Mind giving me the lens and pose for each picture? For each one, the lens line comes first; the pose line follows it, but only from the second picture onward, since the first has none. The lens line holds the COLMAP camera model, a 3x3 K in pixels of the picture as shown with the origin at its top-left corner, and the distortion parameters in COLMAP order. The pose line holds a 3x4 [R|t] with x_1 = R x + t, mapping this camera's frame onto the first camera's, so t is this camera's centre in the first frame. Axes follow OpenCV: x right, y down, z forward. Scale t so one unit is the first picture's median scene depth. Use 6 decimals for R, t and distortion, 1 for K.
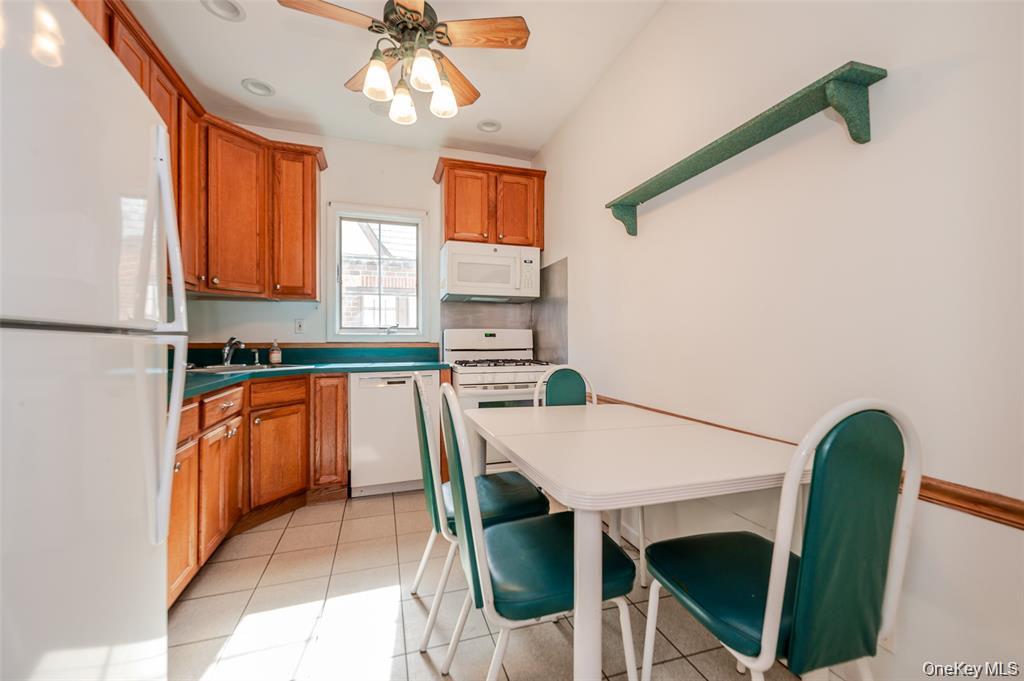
lens RADIAL K [[404.0, 0, 510.0], [0, 404.0, 336.7], [0, 0, 1]] dist [-0.000935, -0.000039]
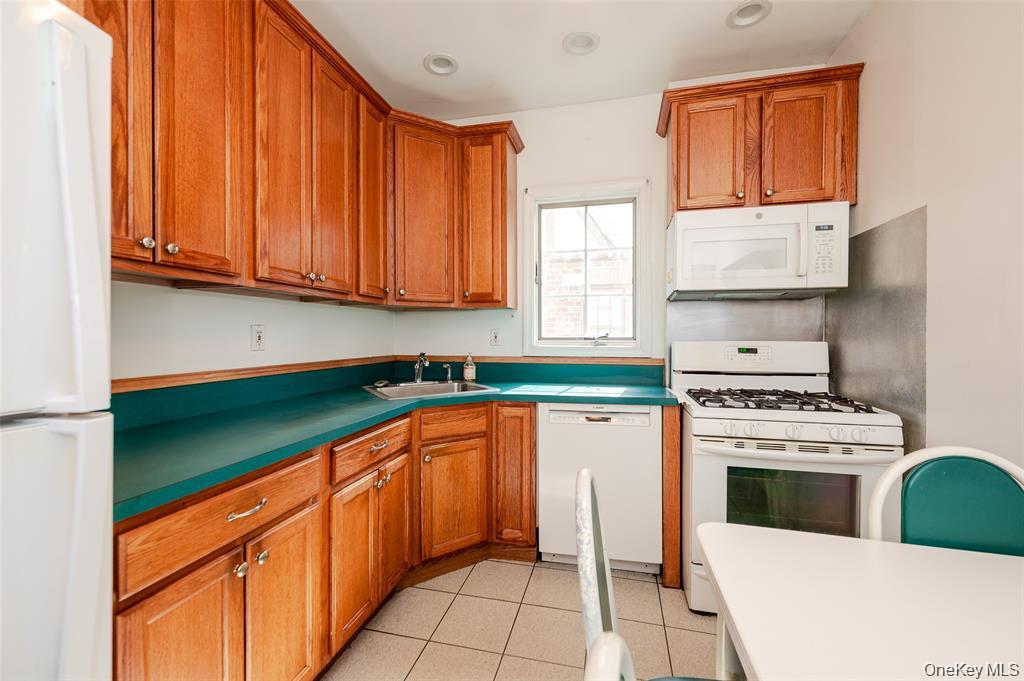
lens RADIAL K [[404.0, 0, 510.0], [0, 404.0, 336.7], [0, 0, 1]] dist [-0.000935, -0.000039]
pose [[0.844109, 0.005834, -0.536140, -0.028993], [0.000162, 0.999938, 0.011136, -0.041815], [0.536172, -0.009487, 0.844055, 0.313920]]
